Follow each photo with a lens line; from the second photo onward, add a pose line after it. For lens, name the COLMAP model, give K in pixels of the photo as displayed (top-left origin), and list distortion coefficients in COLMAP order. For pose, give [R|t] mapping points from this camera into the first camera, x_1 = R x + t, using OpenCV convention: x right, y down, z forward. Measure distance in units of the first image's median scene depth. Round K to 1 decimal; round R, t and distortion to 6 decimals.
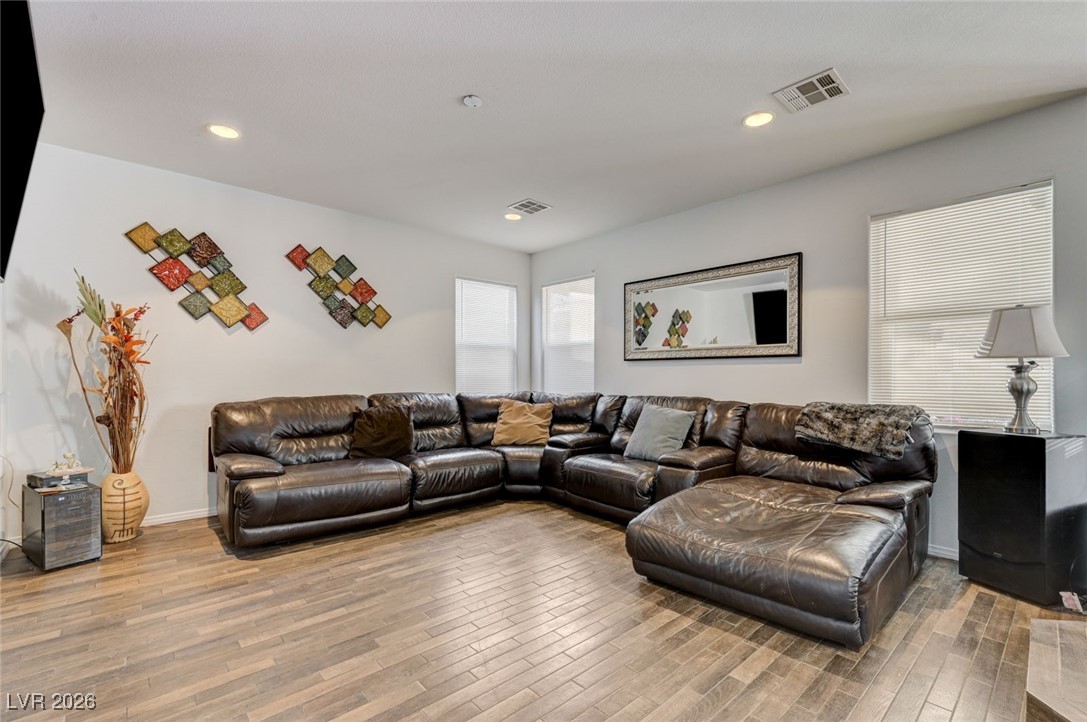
lens RADIAL K [[474.7, 0, 544.2], [0, 474.7, 381.9], [0, 0, 1]] dist [-0.001679, 0.000615]
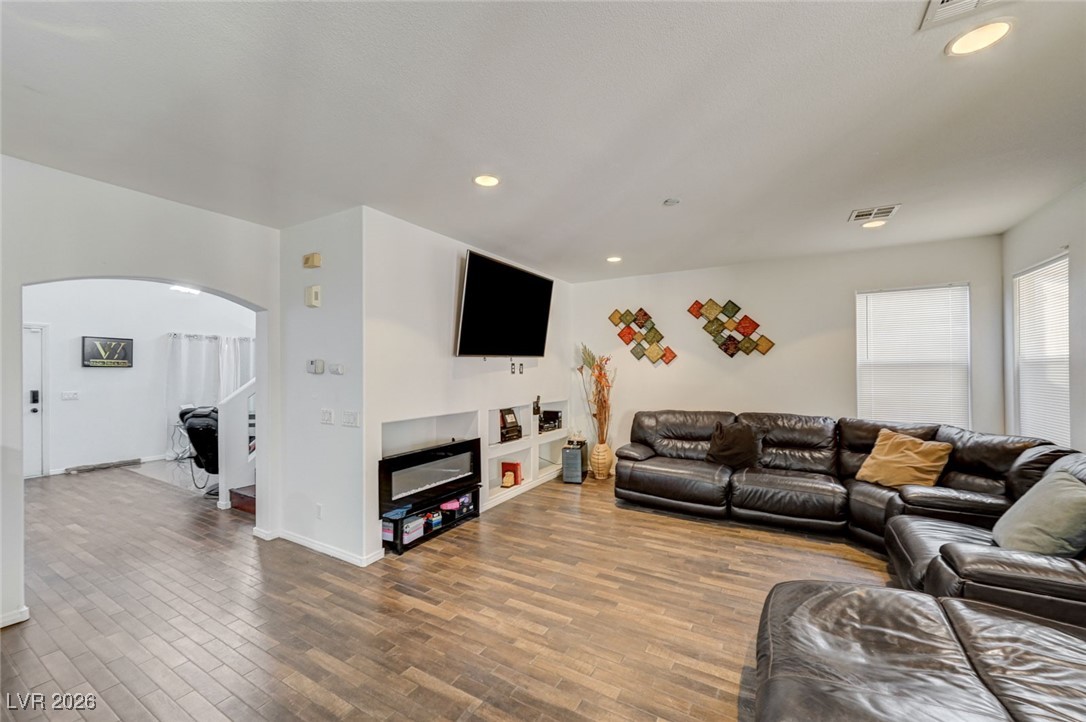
lens RADIAL K [[431.5, 0, 547.0], [0, 431.5, 367.4], [0, 0, 1]] dist [-0.002154, -0.000148]
pose [[0.305159, -0.007385, -0.952273, 0.632978], [-0.005755, 0.999937, -0.009599, -0.088801], [0.952284, 0.008410, 0.305097, 0.223742]]
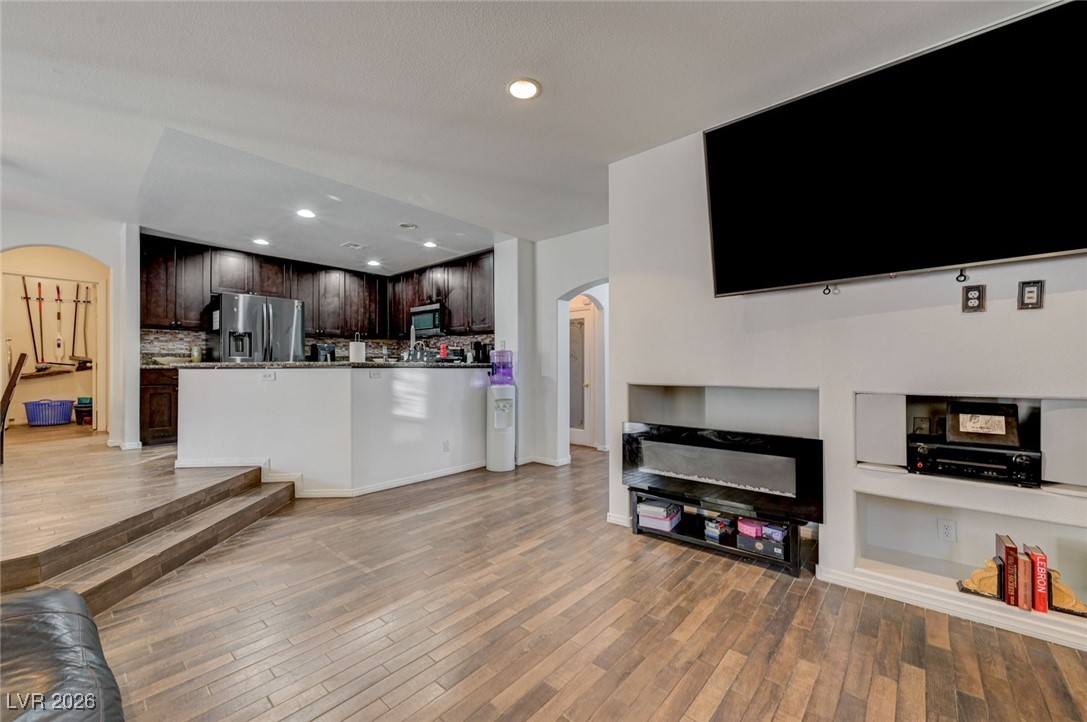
lens RADIAL K [[431.9, 0, 544.0], [0, 431.9, 361.9], [0, 0, 1]] dist [-0.002154, -0.000148]
pose [[-0.993935, -0.004232, -0.109887, -0.086301], [-0.003828, 0.999985, -0.003885, -0.015248], [0.109902, -0.003441, -0.993936, 1.006905]]
